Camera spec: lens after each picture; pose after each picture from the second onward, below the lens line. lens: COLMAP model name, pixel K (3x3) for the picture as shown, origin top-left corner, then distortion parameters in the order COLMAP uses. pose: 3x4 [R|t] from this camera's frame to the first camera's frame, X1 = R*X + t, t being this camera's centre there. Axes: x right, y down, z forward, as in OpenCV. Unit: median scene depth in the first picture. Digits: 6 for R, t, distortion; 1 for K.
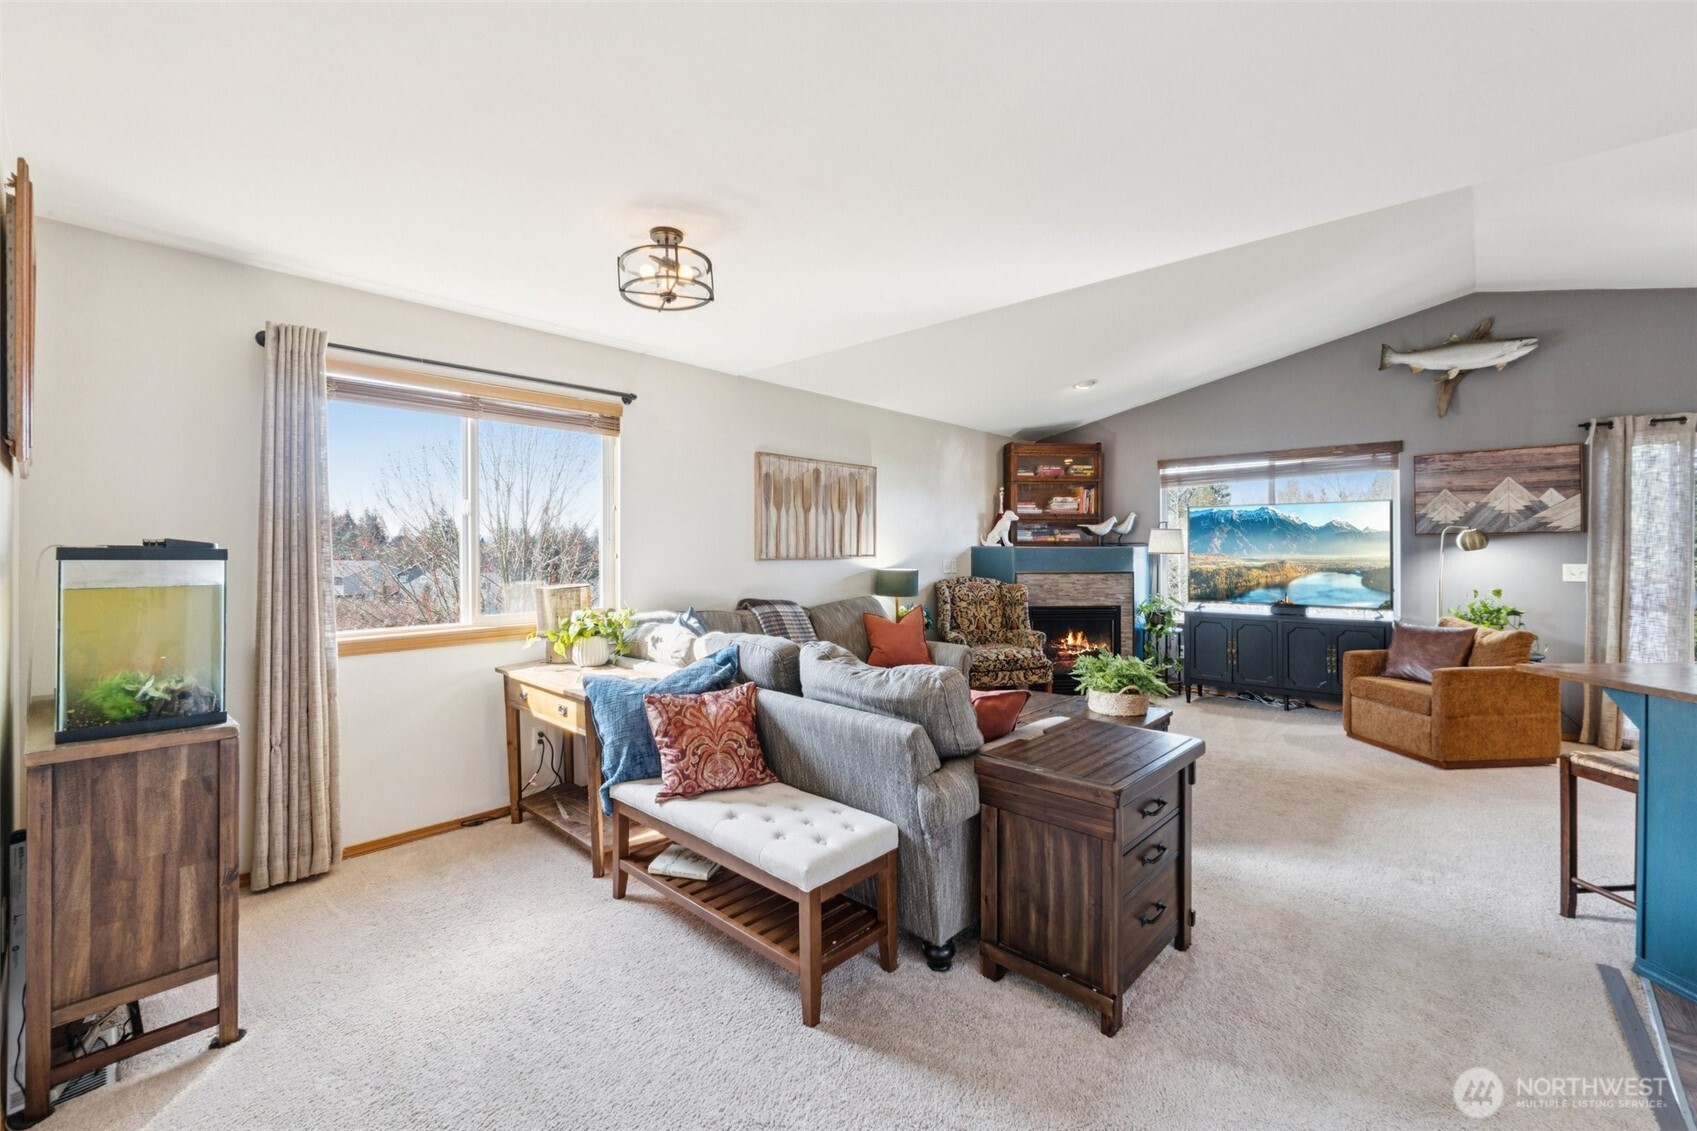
lens RADIAL K [[716.2, 0, 850.9], [0, 716.2, 549.4], [0, 0, 1]] dist [-0.006424, -0.001101]
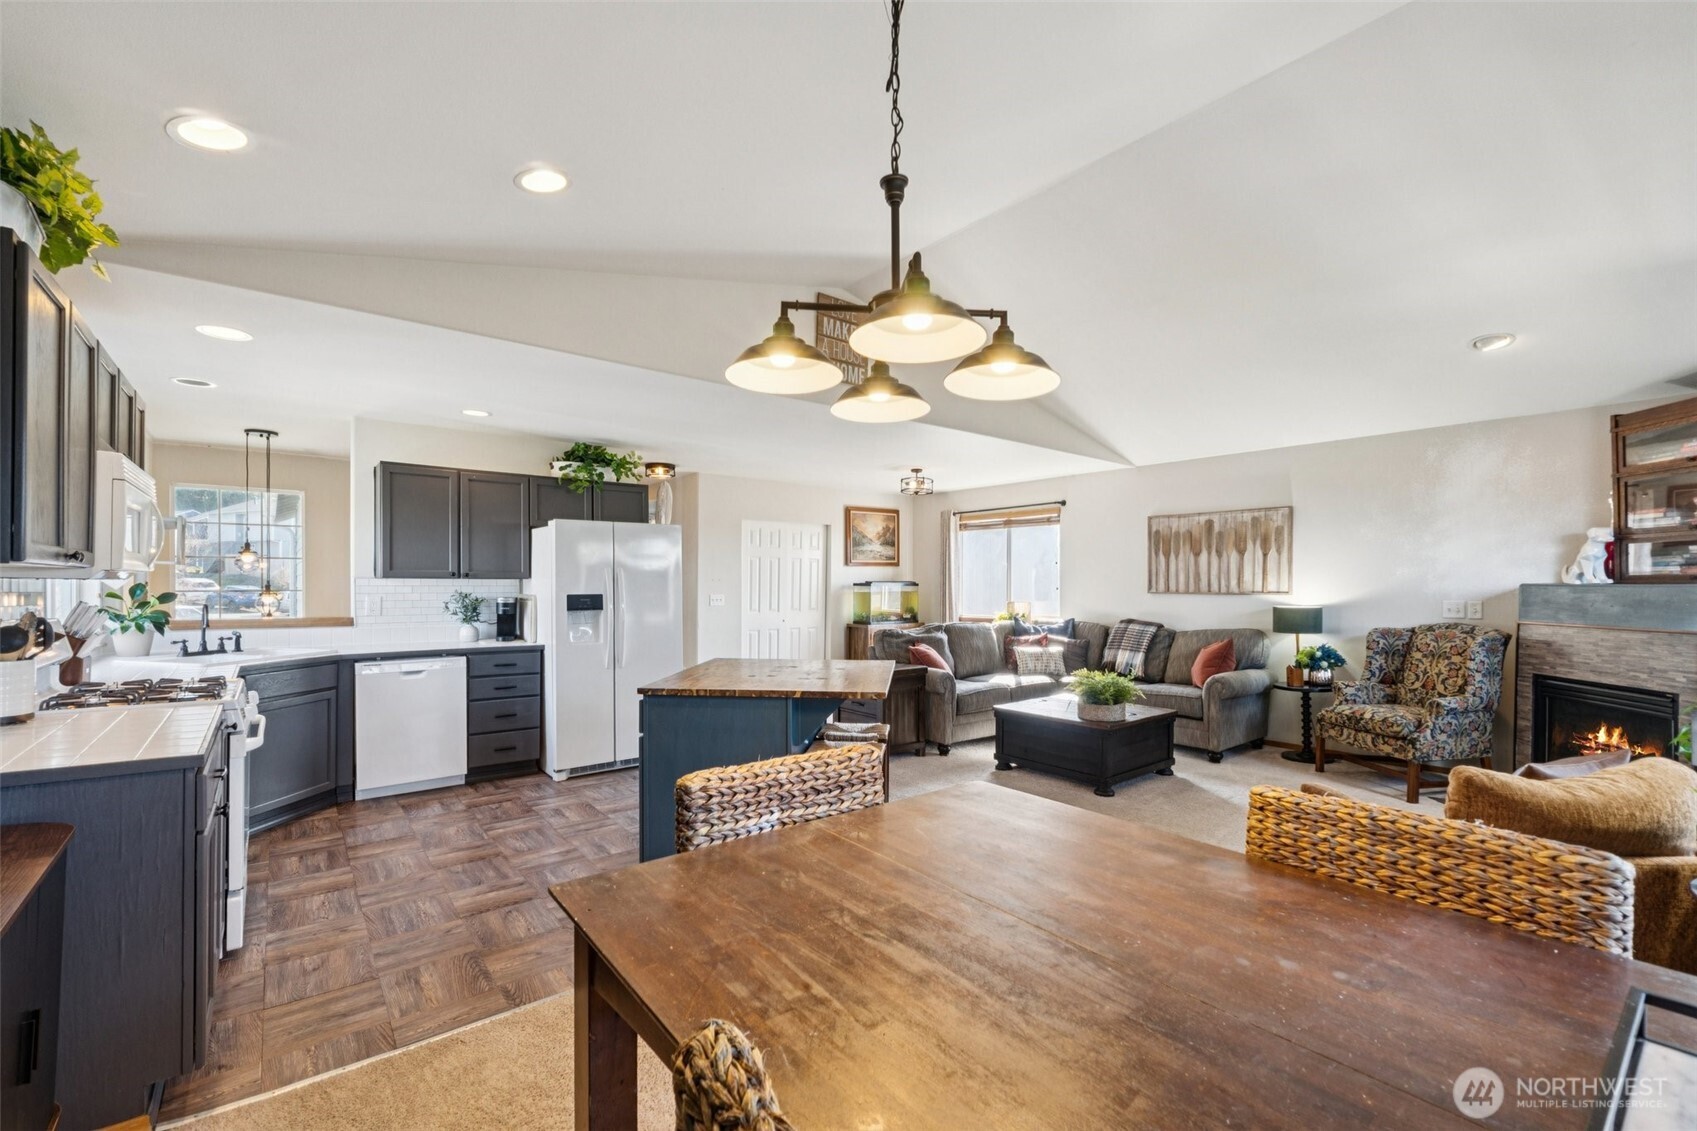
lens RADIAL K [[716.2, 0, 853.2], [0, 716.2, 588.0], [0, 0, 1]] dist [-0.006424, -0.001101]
pose [[-0.156616, 0.006345, -0.987639, 1.218901], [-0.005995, 0.999955, 0.007375, -0.001260], [0.987641, 0.007076, -0.156571, 0.573572]]
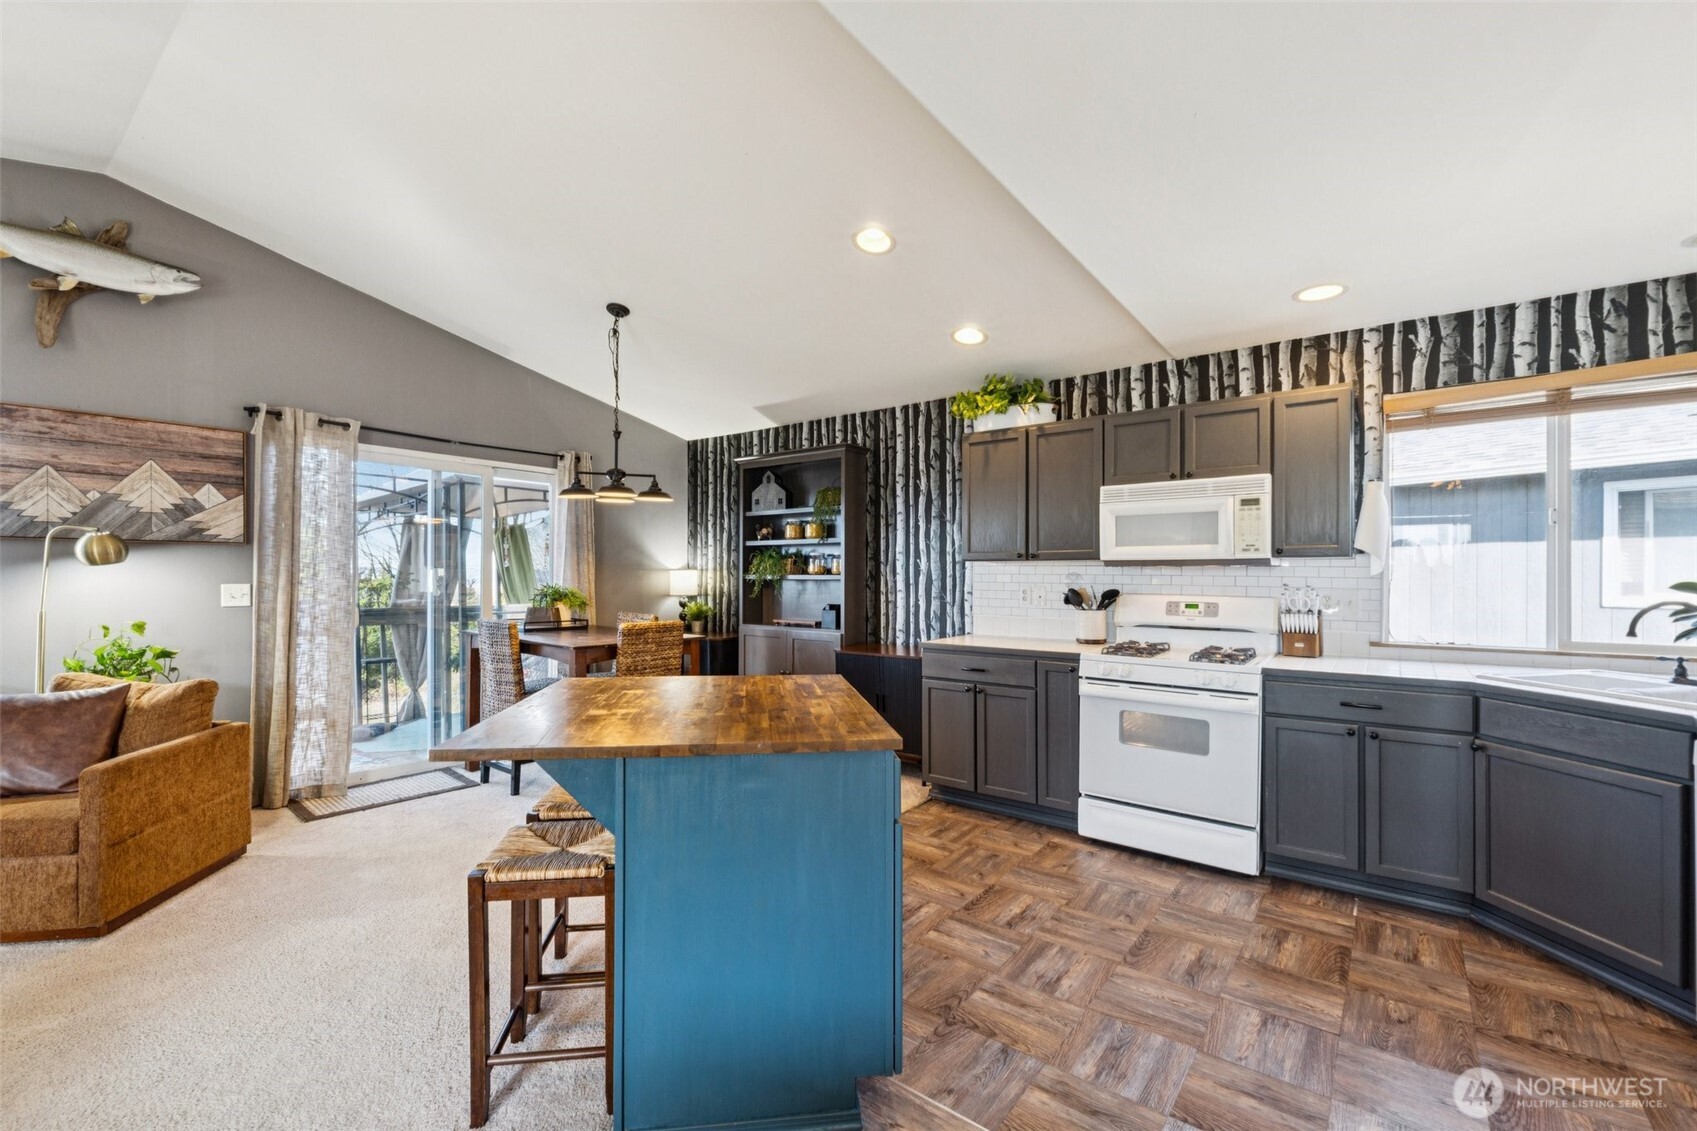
lens RADIAL K [[716.2, 0, 853.6], [0, 716.2, 575.3], [0, 0, 1]] dist [-0.006424, -0.001101]
pose [[-0.077974, 0.001508, 0.996954, 0.167052], [-0.001678, 0.999997, -0.001644, 0.010314], [-0.996954, -0.001801, -0.077971, 0.350939]]
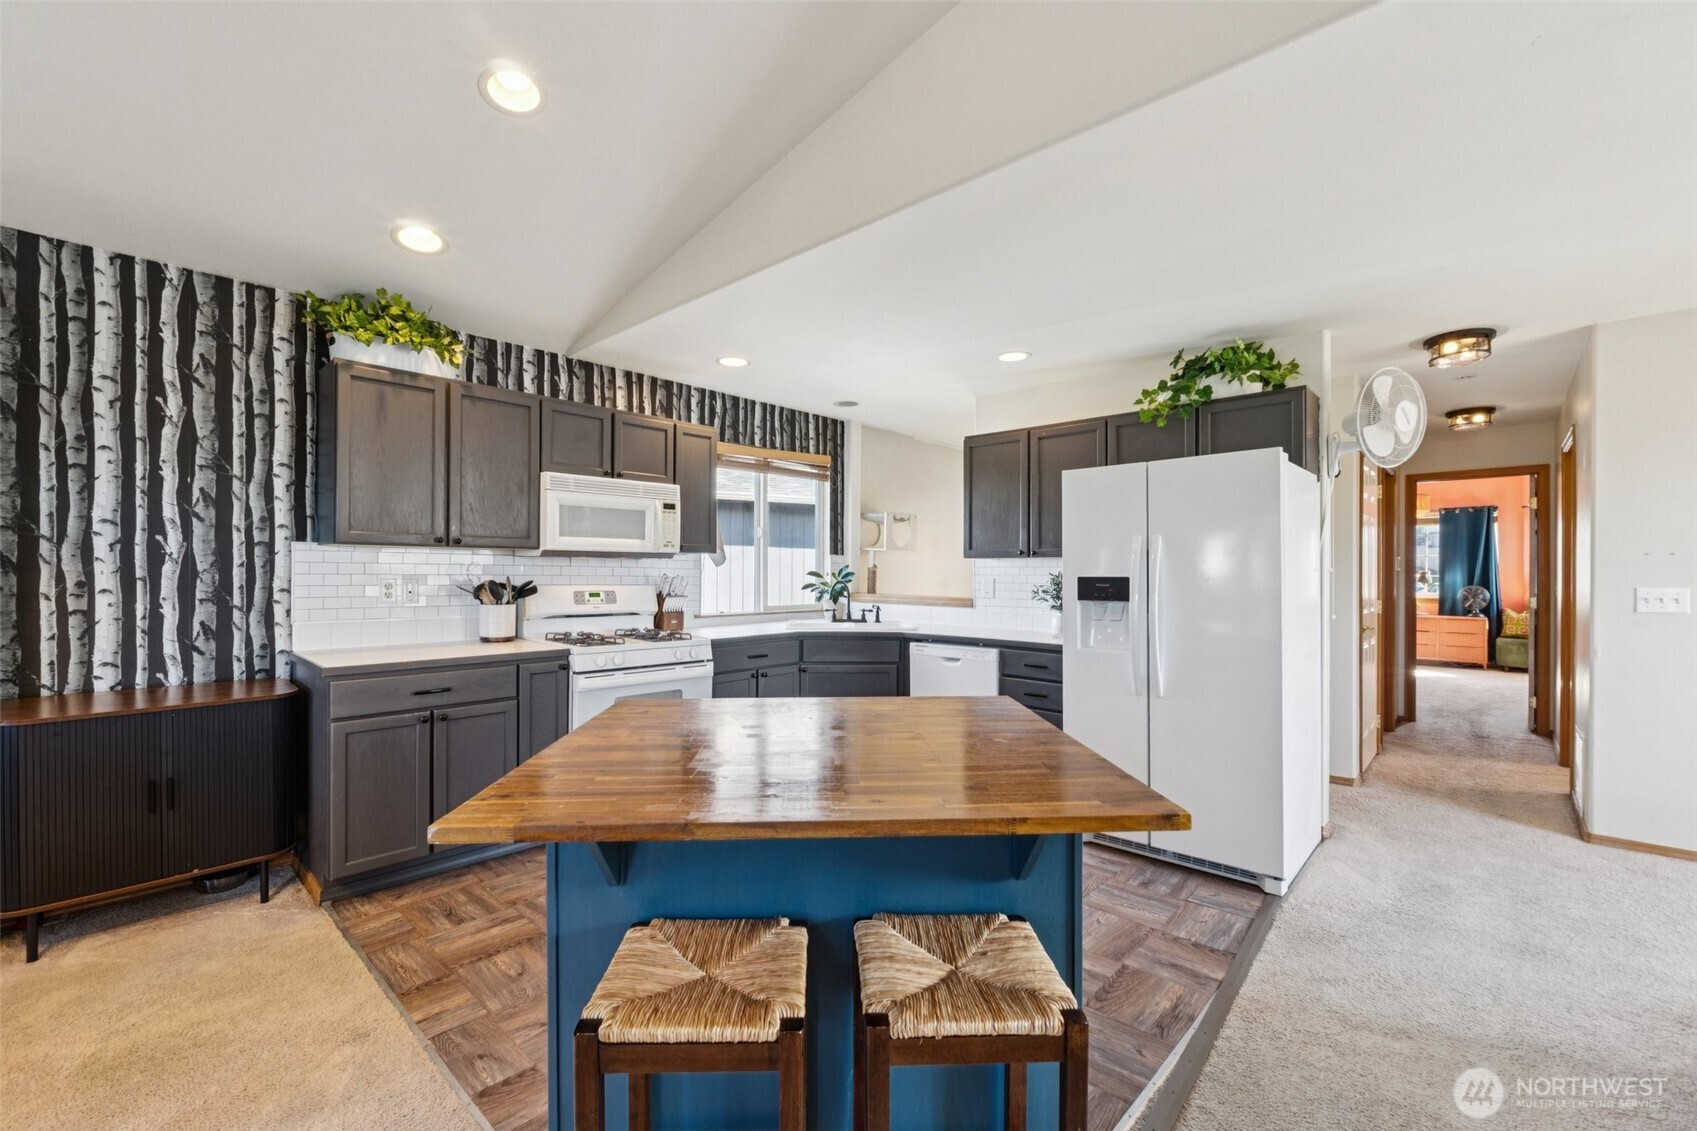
lens RADIAL K [[716.2, 0, 842.5], [0, 716.2, 568.8], [0, 0, 1]] dist [-0.006424, -0.001101]
pose [[-0.999882, -0.003916, 0.014842, 0.564601], [-0.003960, 0.999988, -0.002922, 0.012377], [-0.014830, -0.002981, -0.999886, 0.710945]]
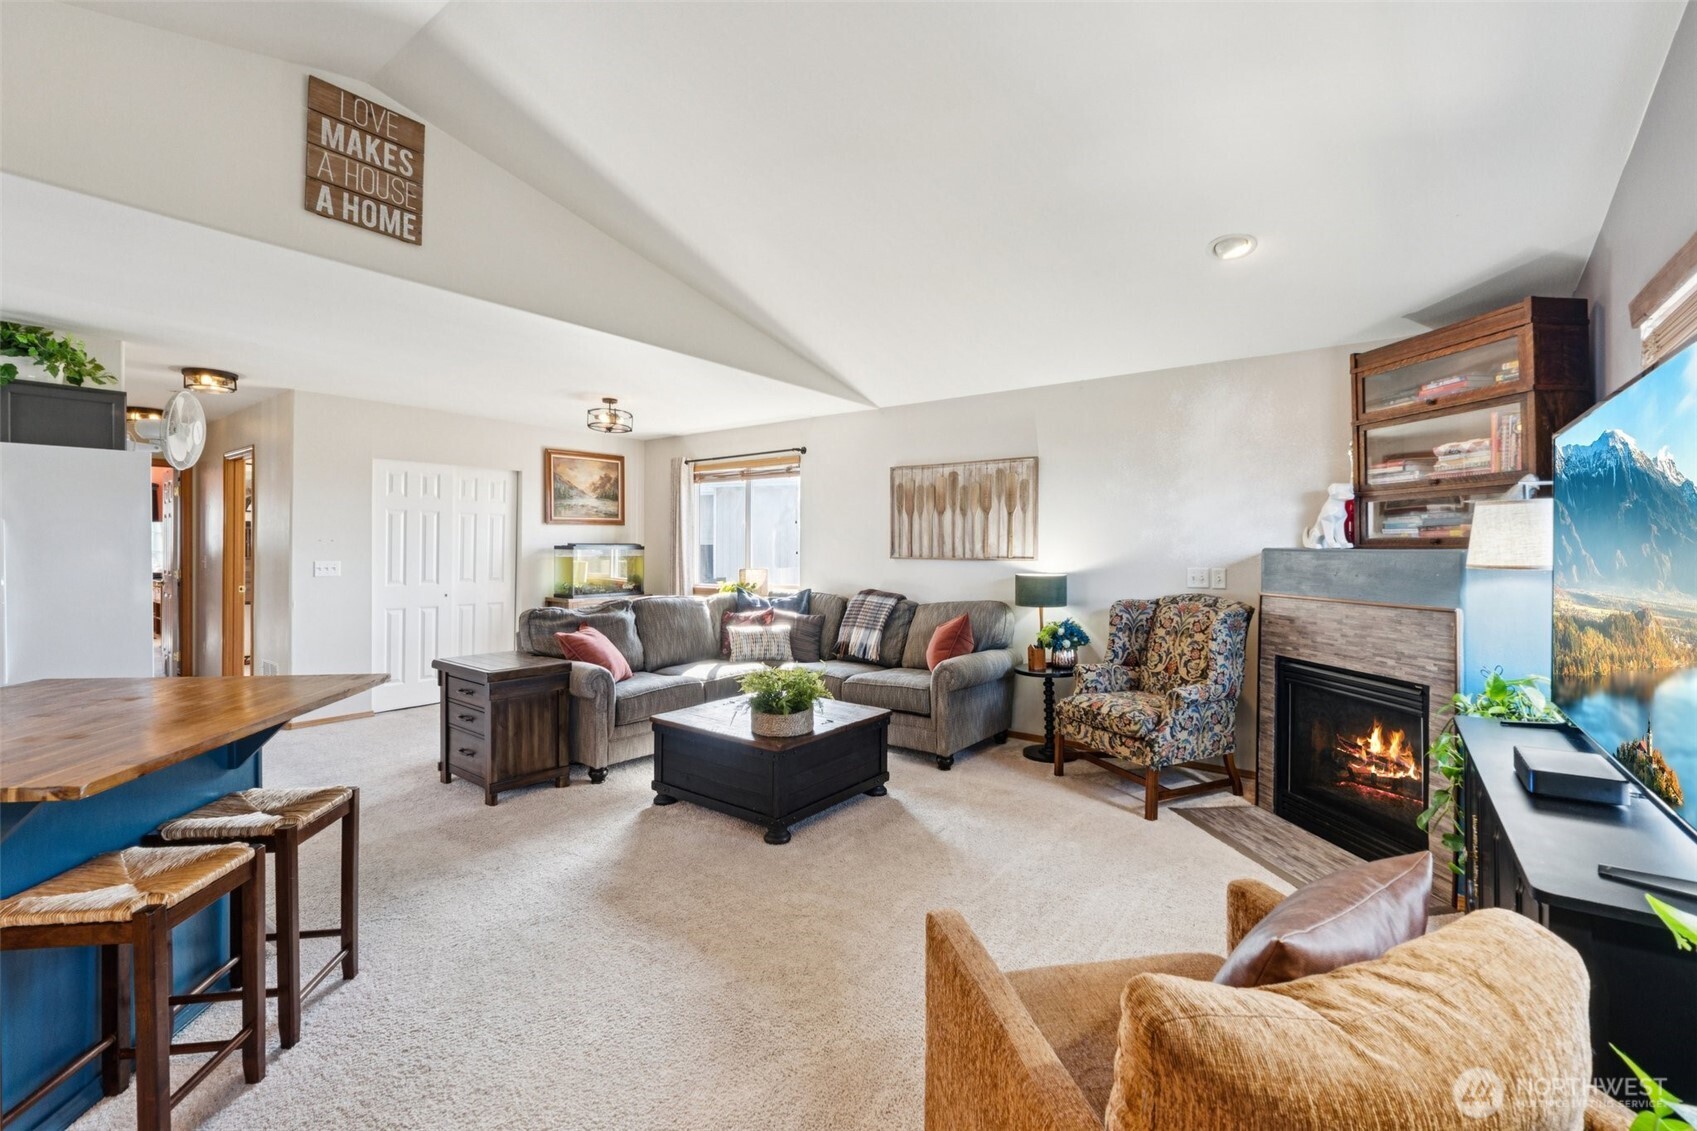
lens RADIAL K [[716.2, 0, 866.3], [0, 716.2, 548.2], [0, 0, 1]] dist [-0.006424, -0.001101]
pose [[0.089286, 0.001971, -0.996004, 0.944696], [-0.008599, 0.999962, 0.001208, -0.002246], [0.995969, 0.008457, 0.089300, 0.759703]]
